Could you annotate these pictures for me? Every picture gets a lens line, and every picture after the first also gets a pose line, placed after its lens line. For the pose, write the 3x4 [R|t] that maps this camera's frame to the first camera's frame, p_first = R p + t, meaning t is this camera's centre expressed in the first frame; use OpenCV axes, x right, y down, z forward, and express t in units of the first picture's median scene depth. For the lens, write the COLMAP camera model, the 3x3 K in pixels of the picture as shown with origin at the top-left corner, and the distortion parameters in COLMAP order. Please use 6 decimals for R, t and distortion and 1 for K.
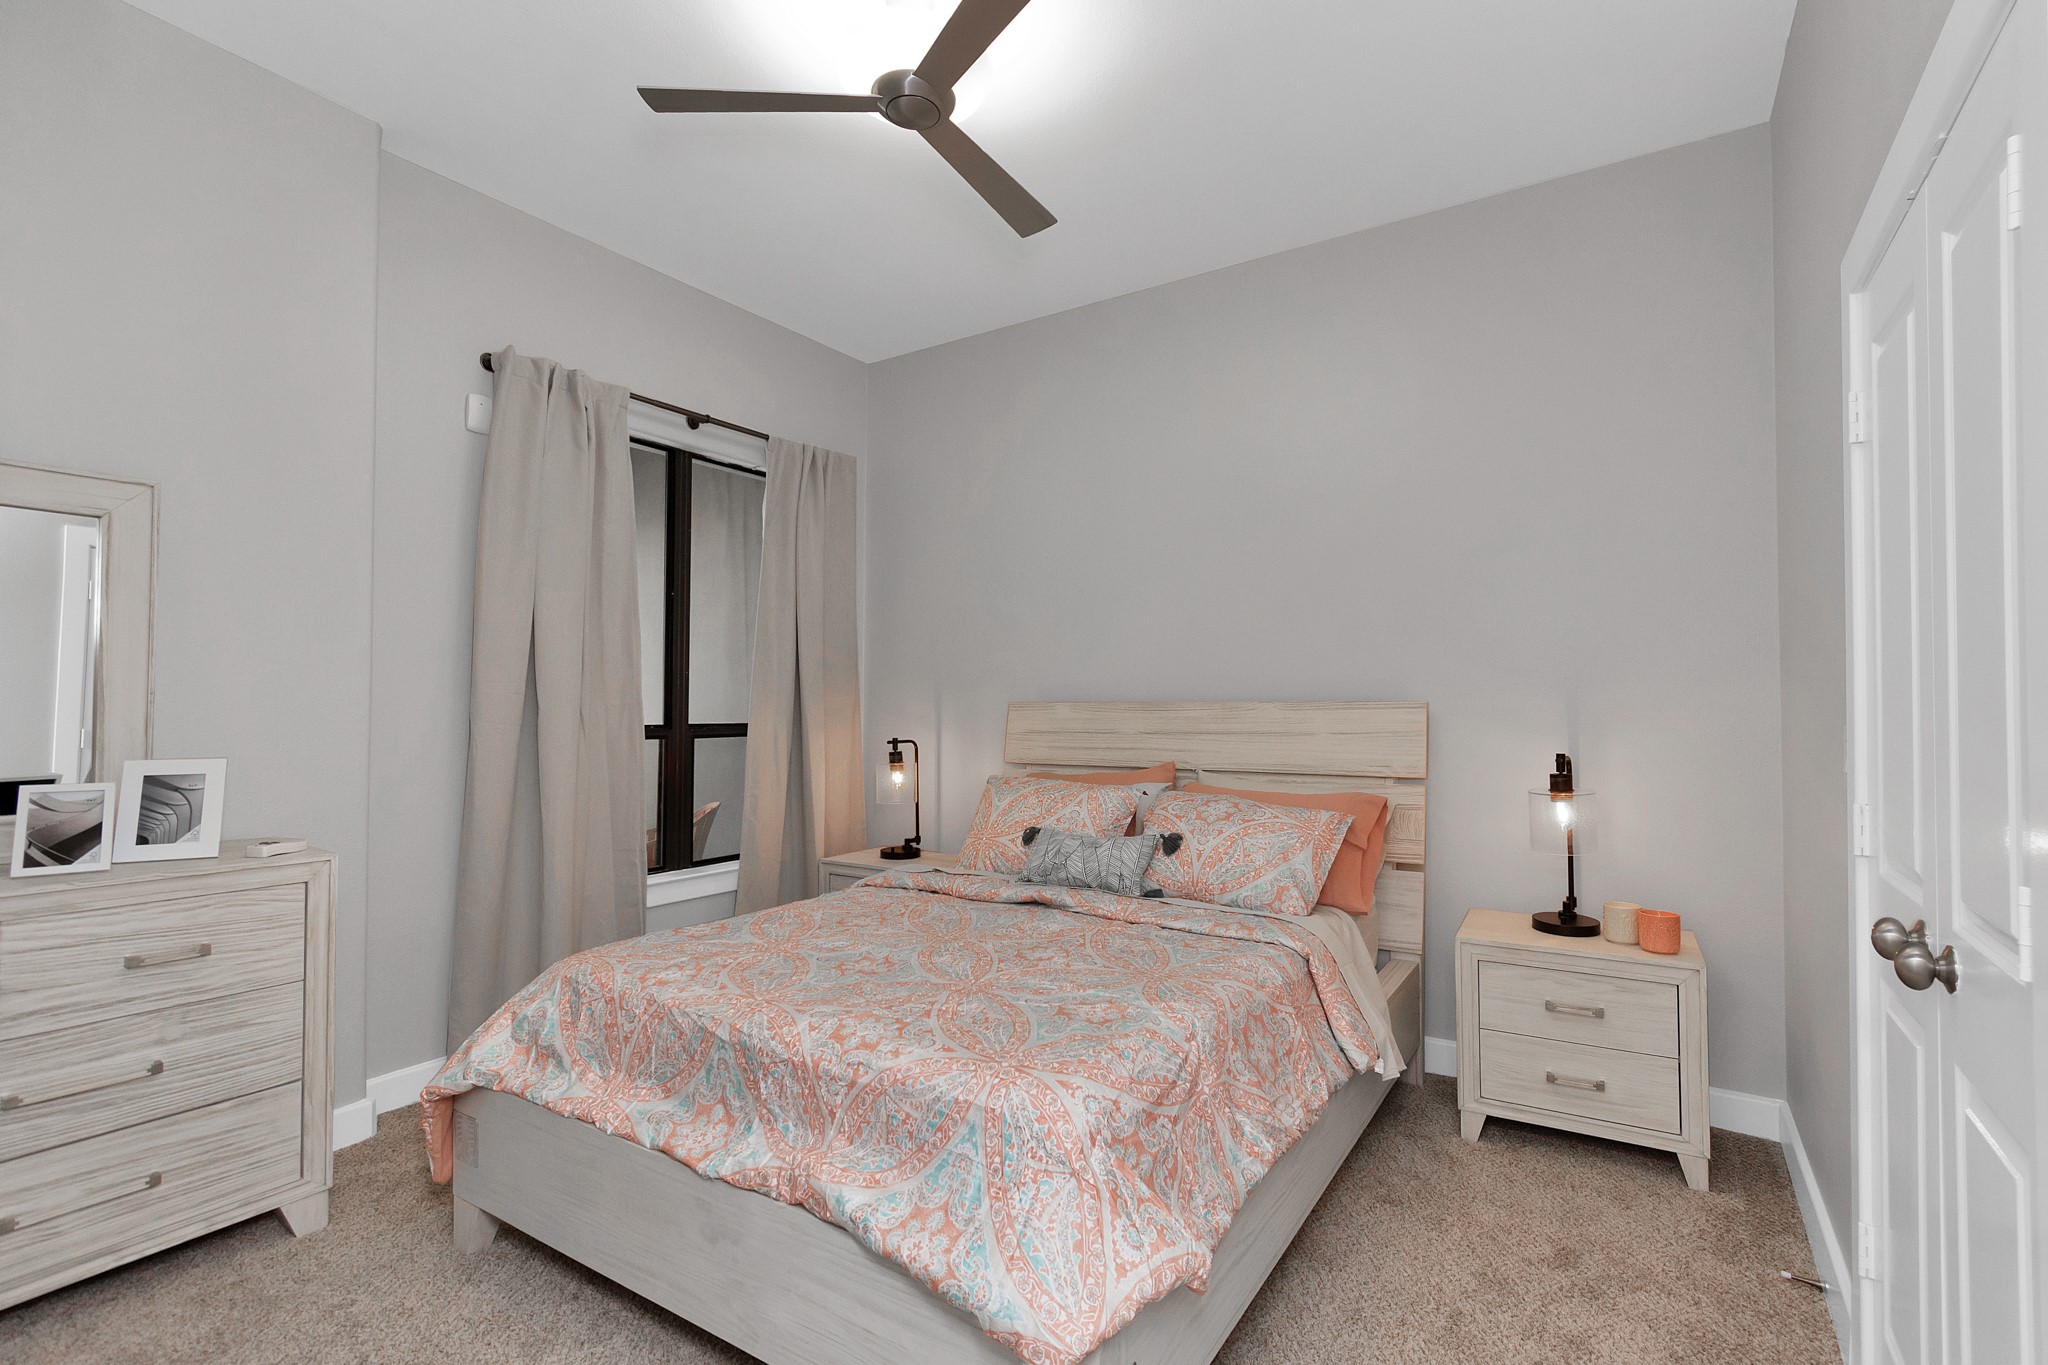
lens RADIAL K [[932.0, 0, 1067.7], [0, 932.0, 681.4], [0, 0, 1]] dist [-0.021478, 0.000006]
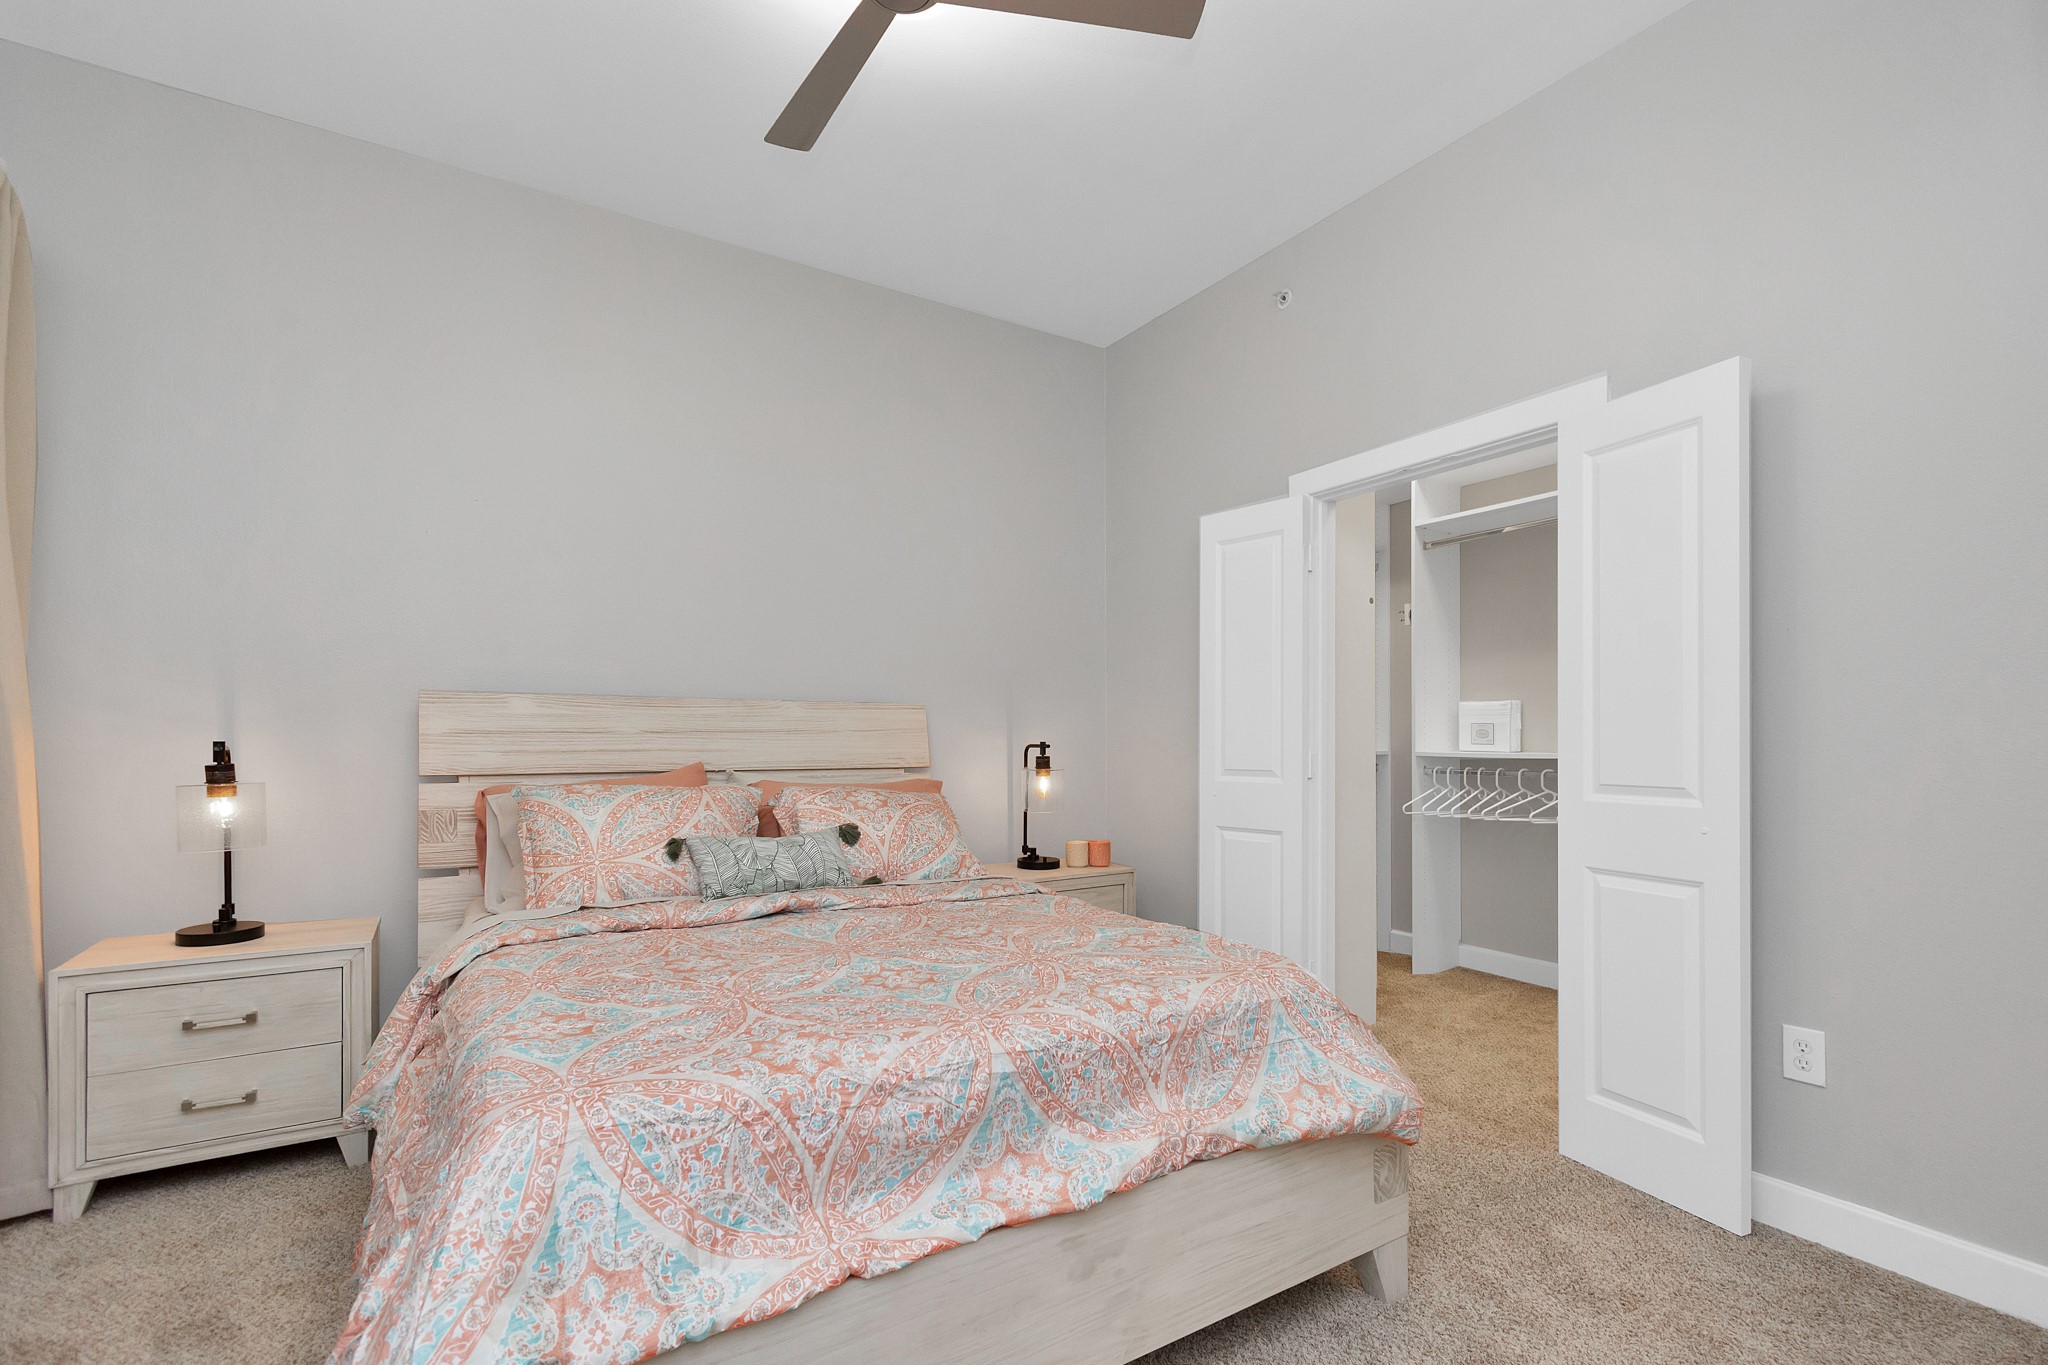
lens RADIAL K [[891.4, 0, 1022.2], [0, 891.4, 736.7], [0, 0, 1]] dist [-0.001275, -0.000094]
pose [[0.427330, 0.004281, 0.904085, -0.675684], [-0.025223, 0.999656, 0.007188, 0.057840], [-0.903744, -0.025876, 0.427291, 0.421215]]
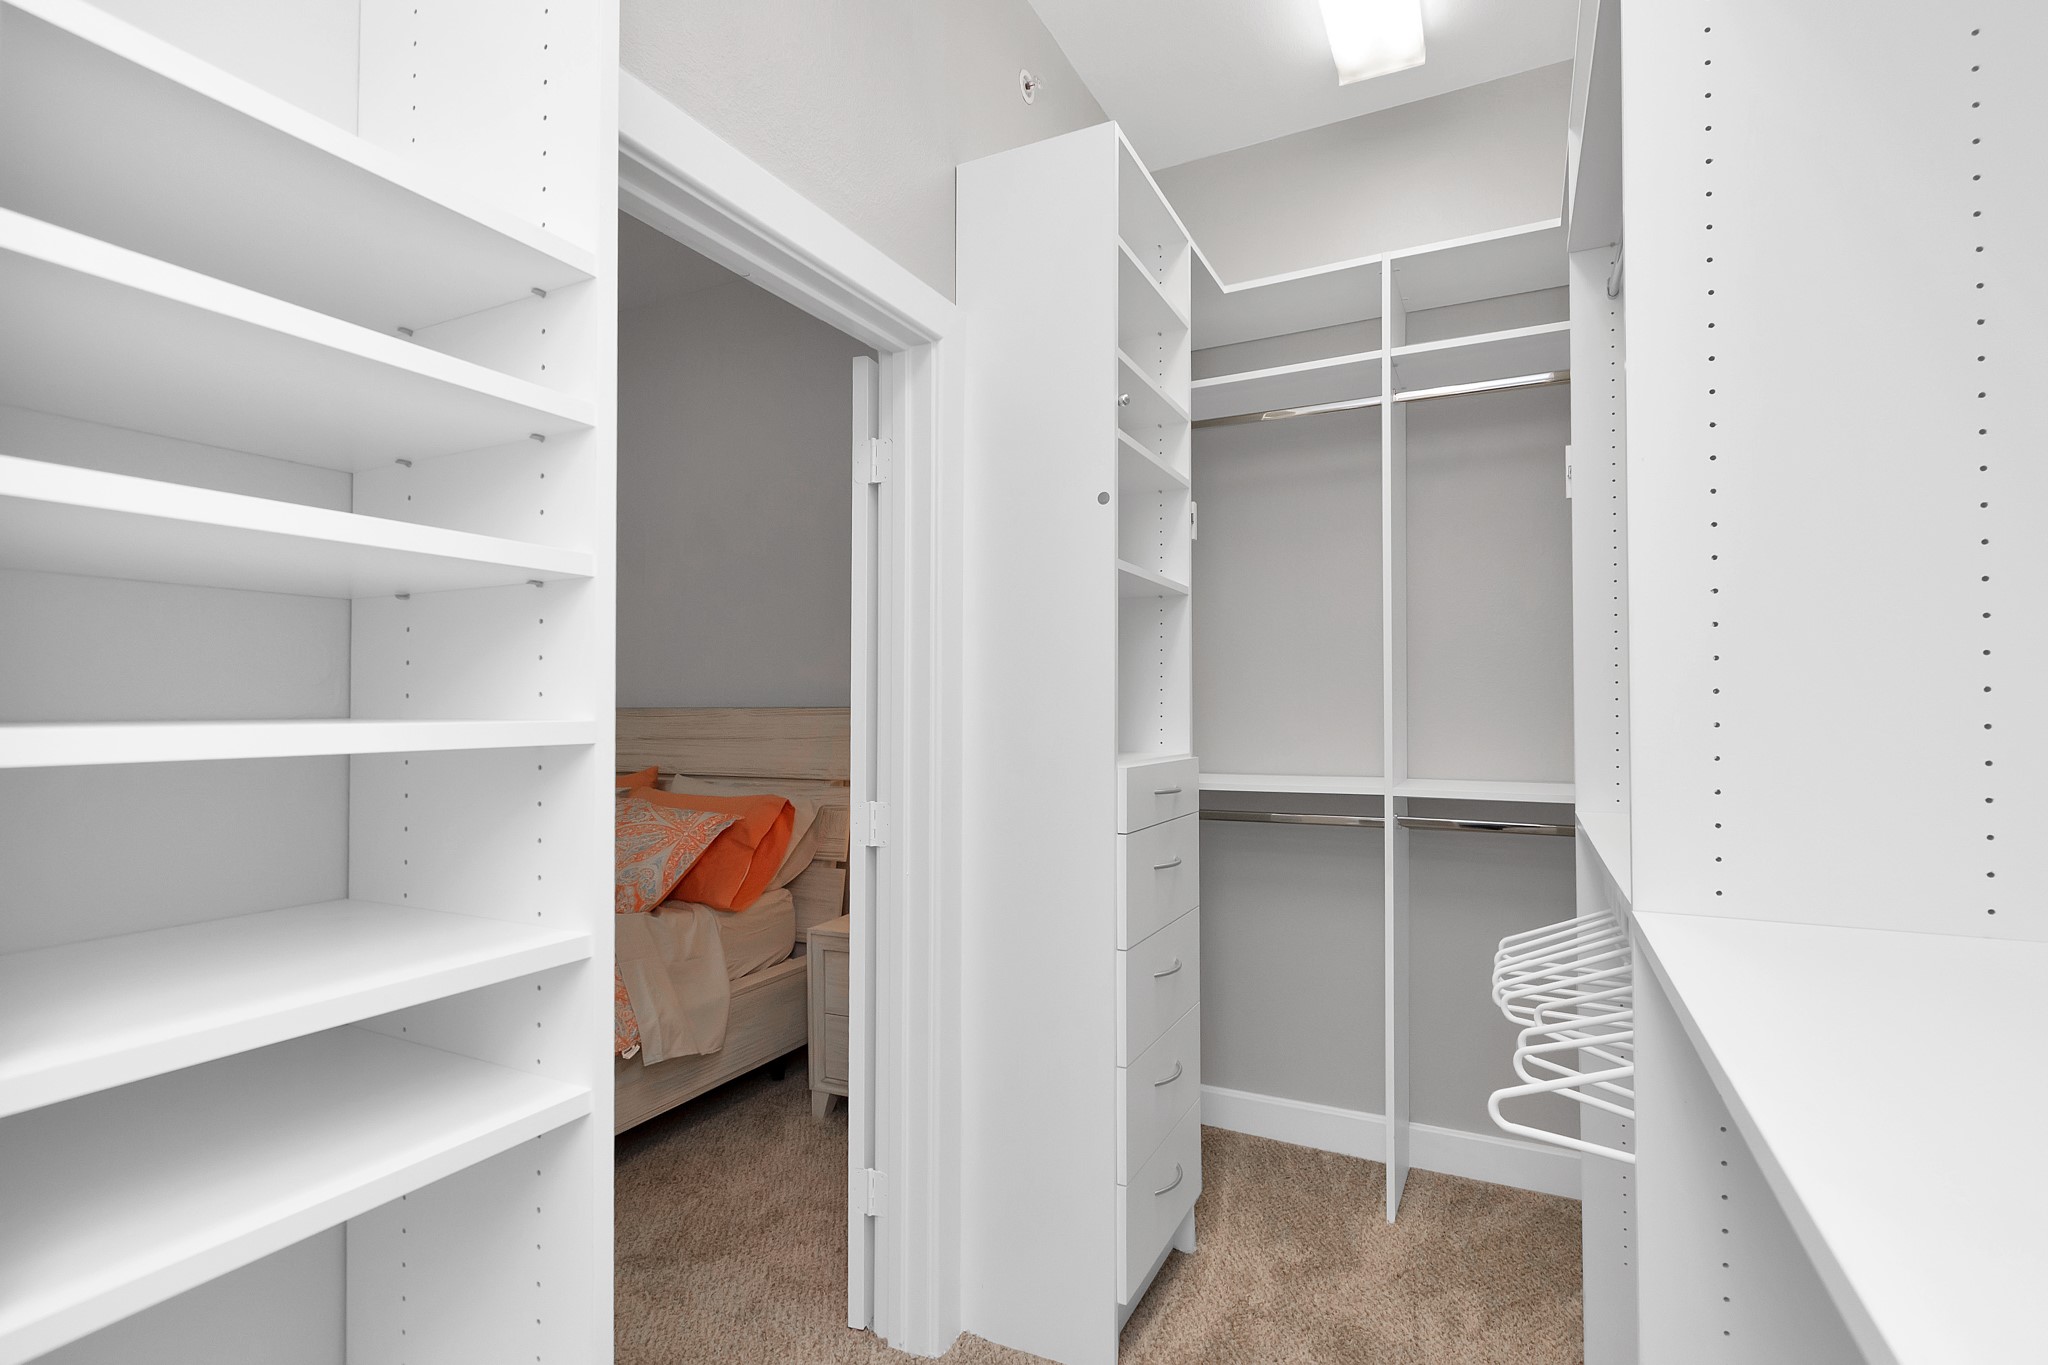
lens RADIAL K [[911.3, 0, 1024.7], [0, 911.3, 692.4], [0, 0, 1]] dist [0.000445, -0.000151]
pose [[0.997495, 0.000635, 0.070739, 0.557867], [-0.001140, 0.999974, 0.007108, -0.005285], [-0.070733, -0.007171, 0.997470, -0.058307]]
